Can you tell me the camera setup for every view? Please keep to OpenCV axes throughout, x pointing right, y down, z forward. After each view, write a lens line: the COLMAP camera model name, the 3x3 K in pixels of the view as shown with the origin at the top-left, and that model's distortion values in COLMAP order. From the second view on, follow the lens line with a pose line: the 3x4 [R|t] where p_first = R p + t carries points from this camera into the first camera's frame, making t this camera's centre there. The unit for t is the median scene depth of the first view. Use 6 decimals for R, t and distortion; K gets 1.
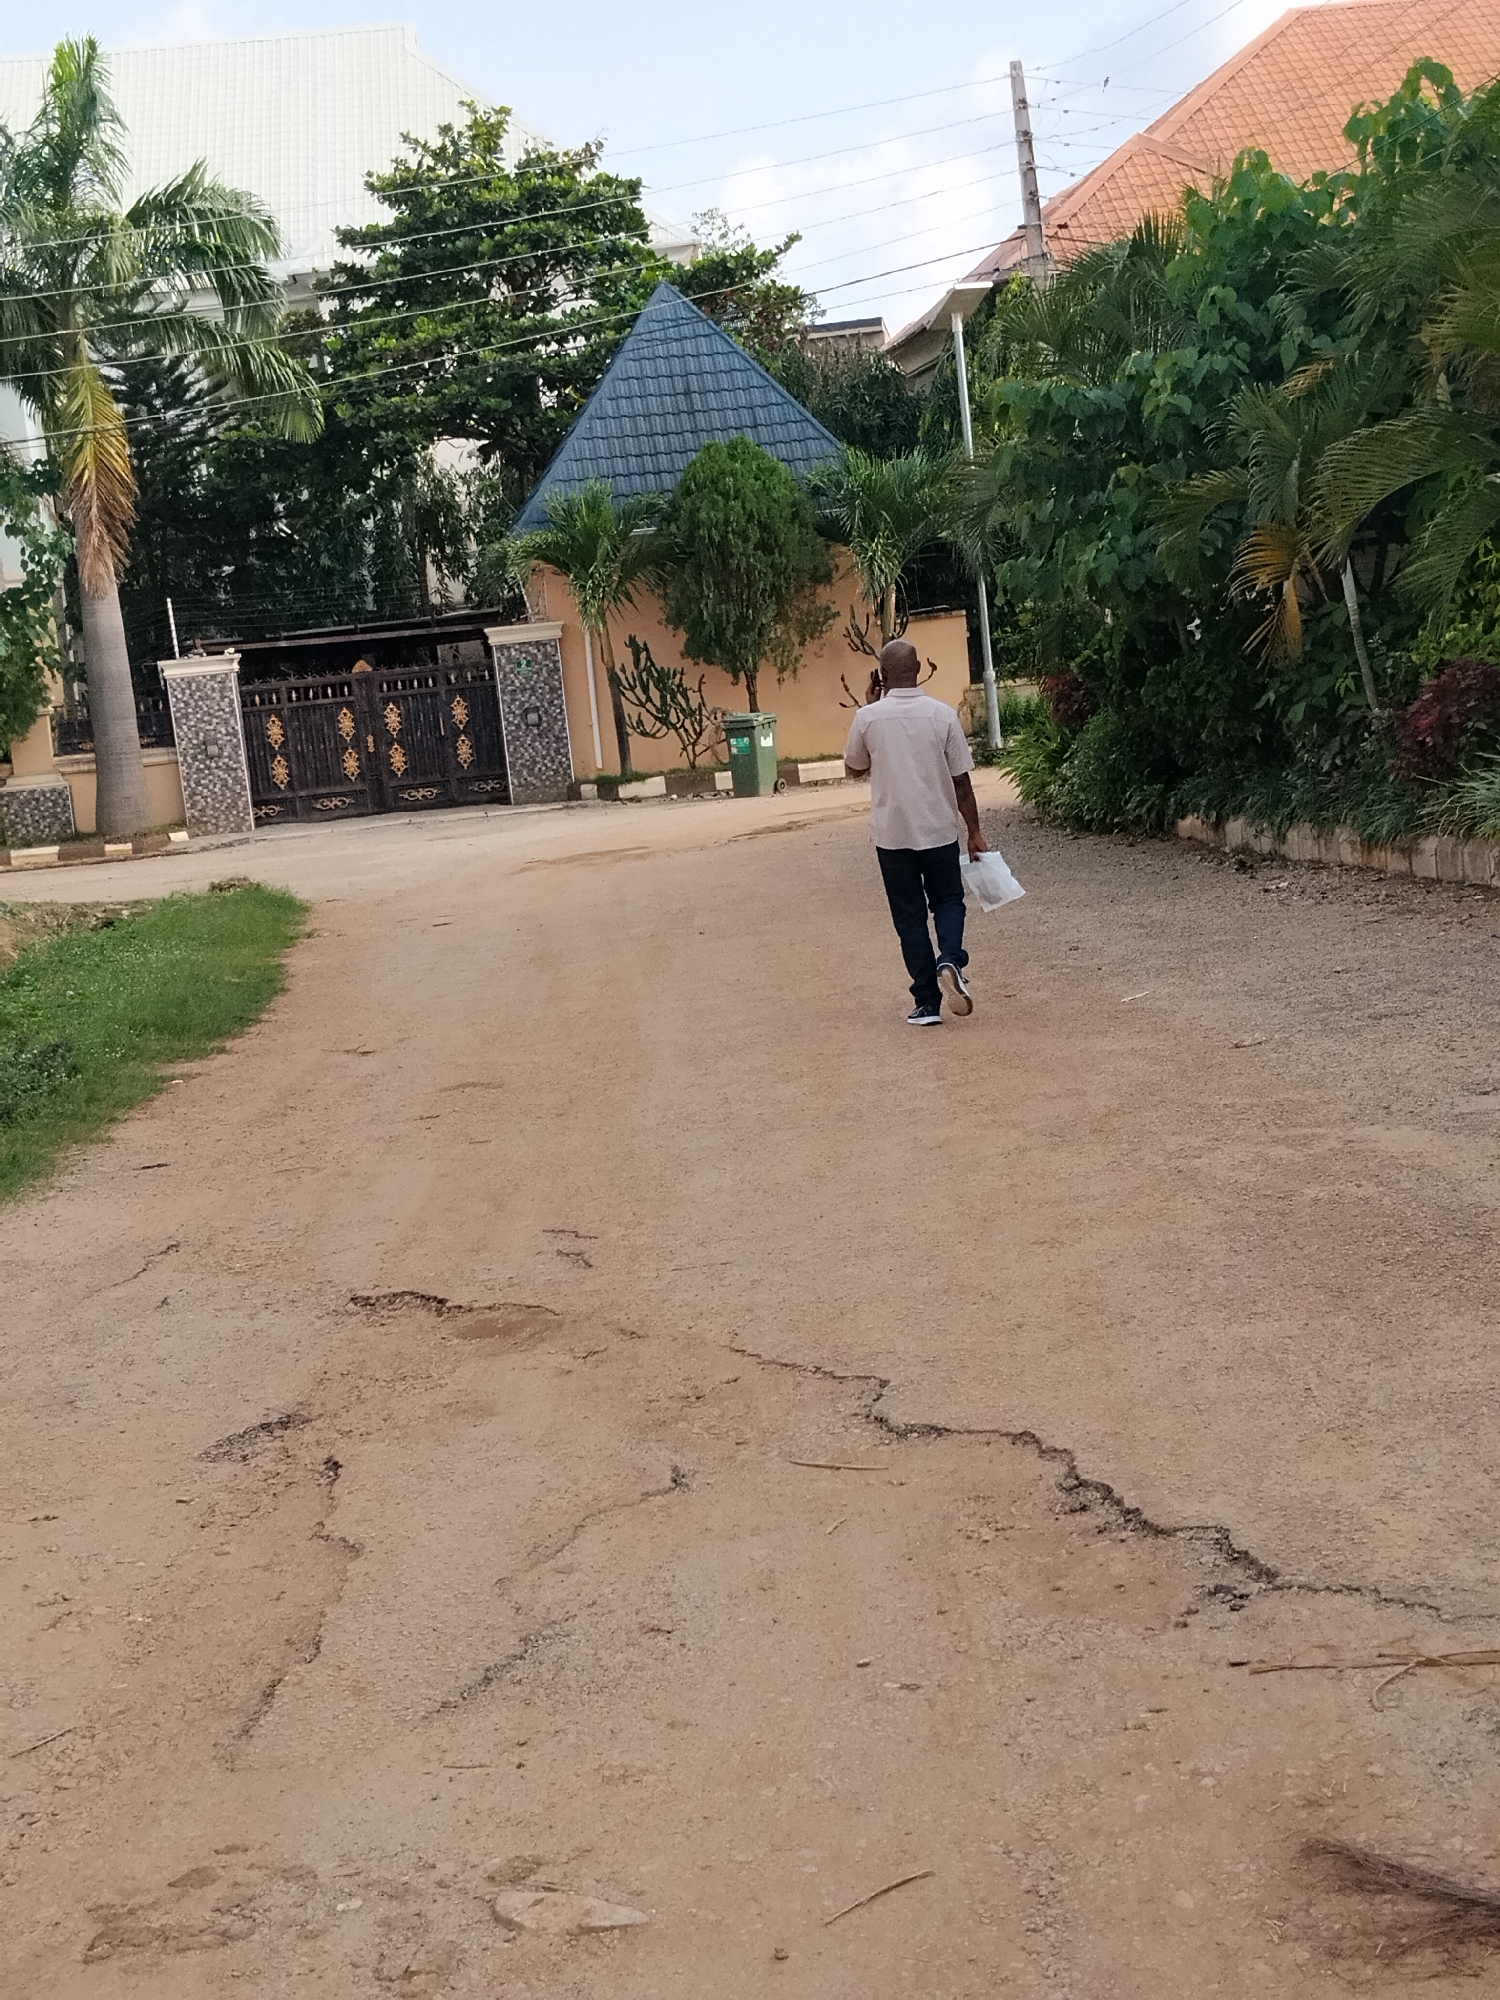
lens RADIAL K [[3365.7, 0, 644.4], [0, 3365.7, 1001.2], [0, 0, 1]] dist [0.199966, -0.040422]
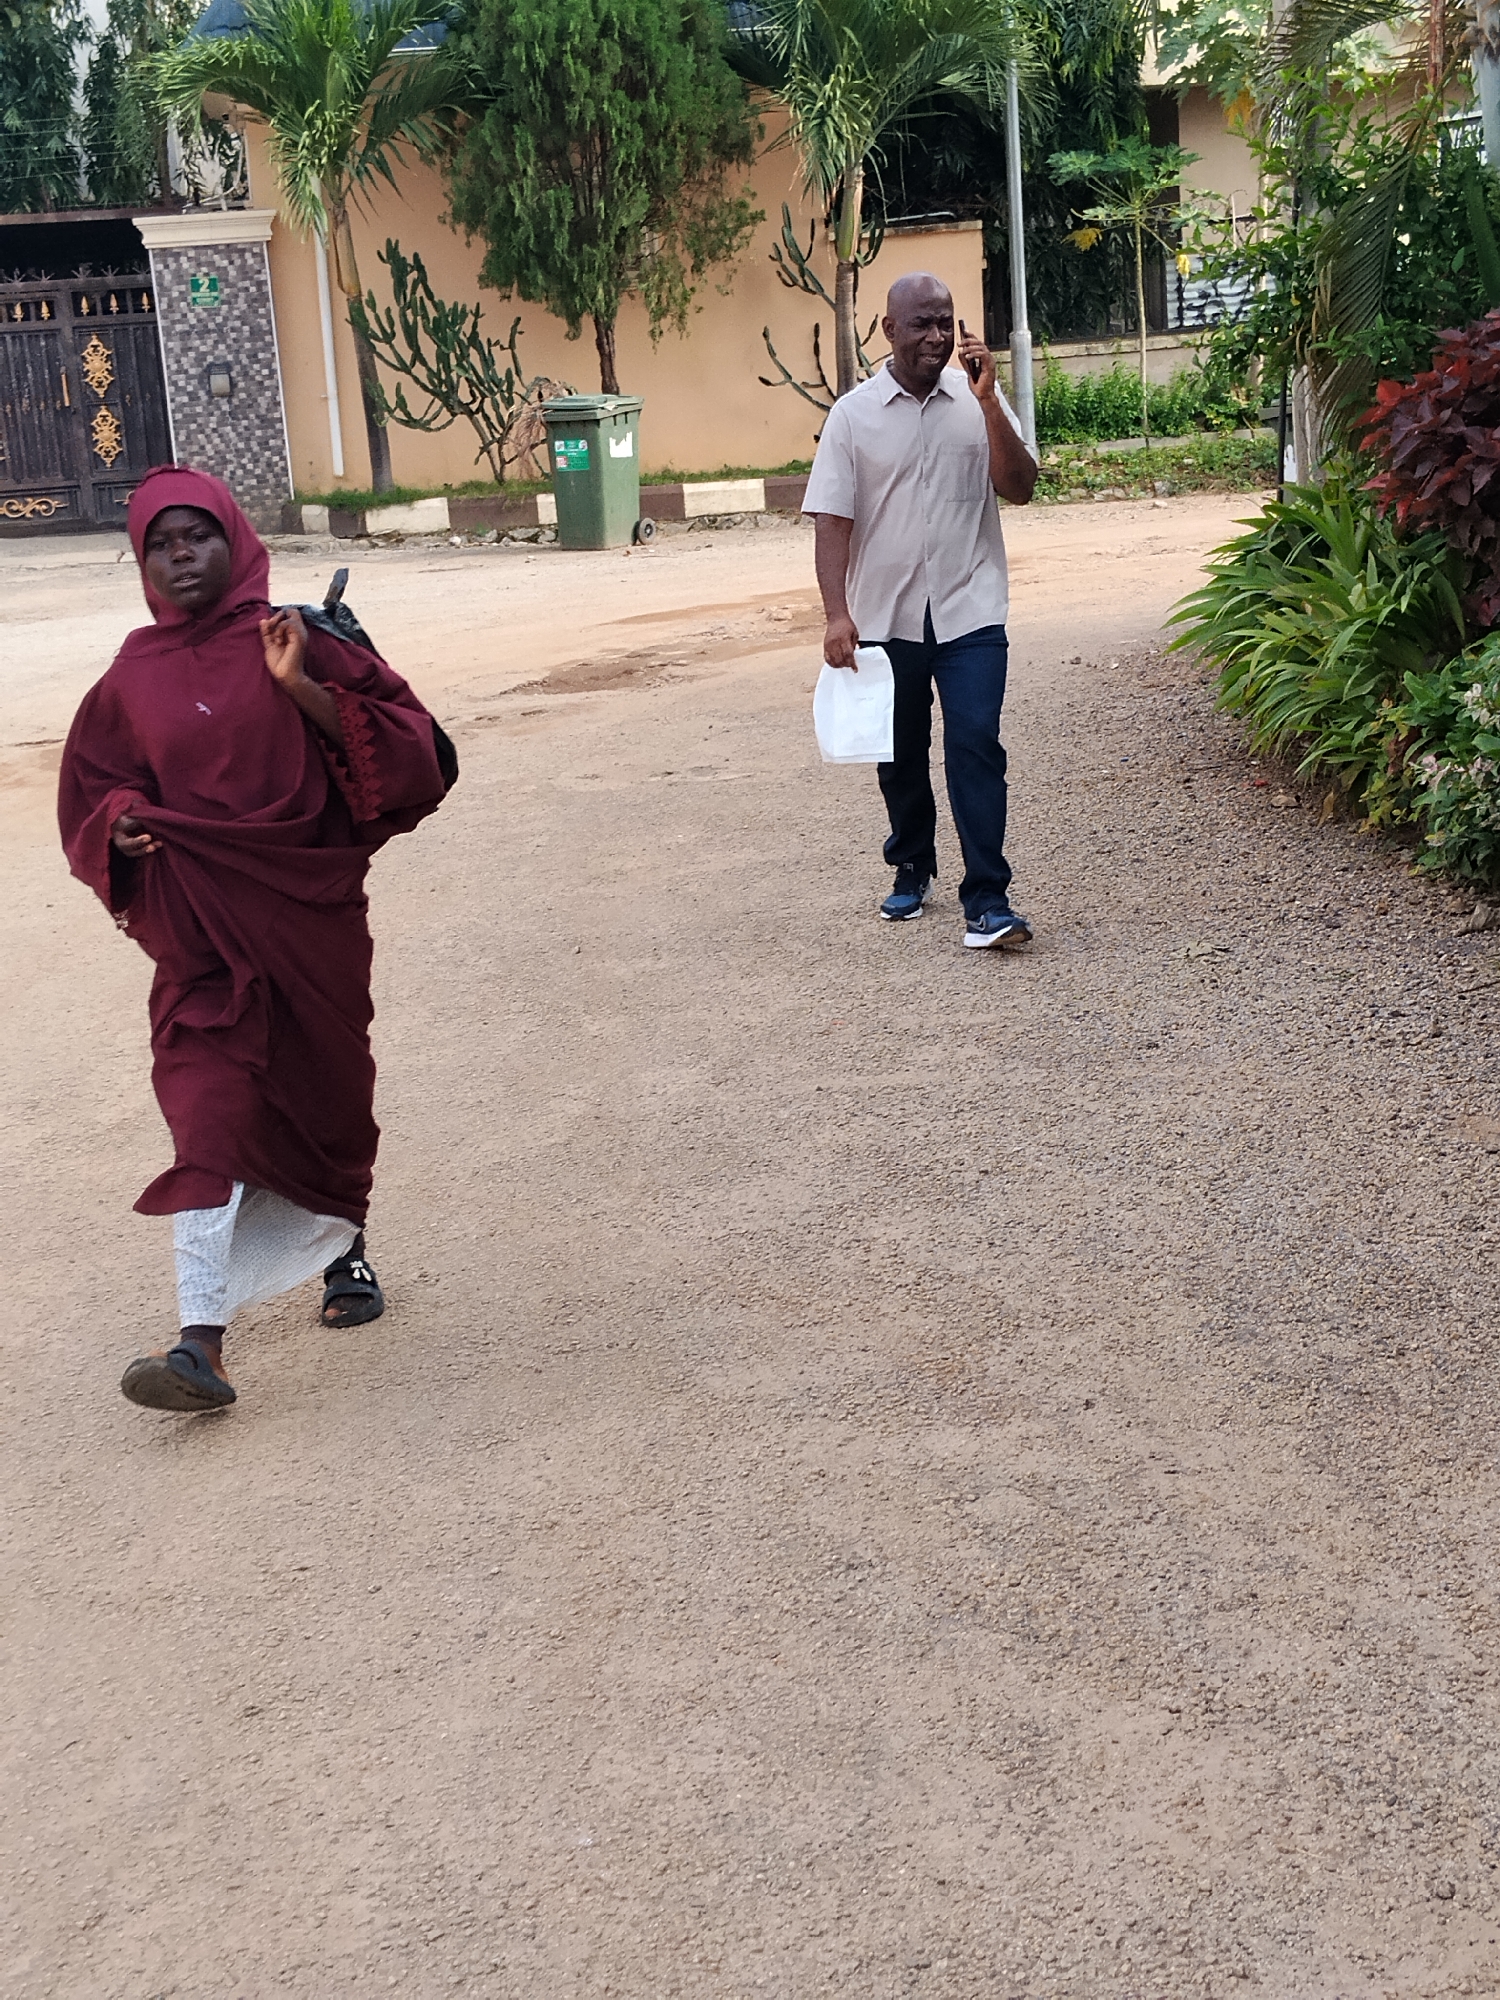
lens RADIAL K [[3380.5, 0, 709.1], [0, 3380.5, 998.5], [0, 0, 1]] dist [0.158709, -0.138155]
pose [[0.998628, 0.026954, 0.044885, 0.026424], [-0.031399, 0.994341, 0.101486, -0.041852], [-0.041896, -0.102757, 0.993824, 0.416349]]
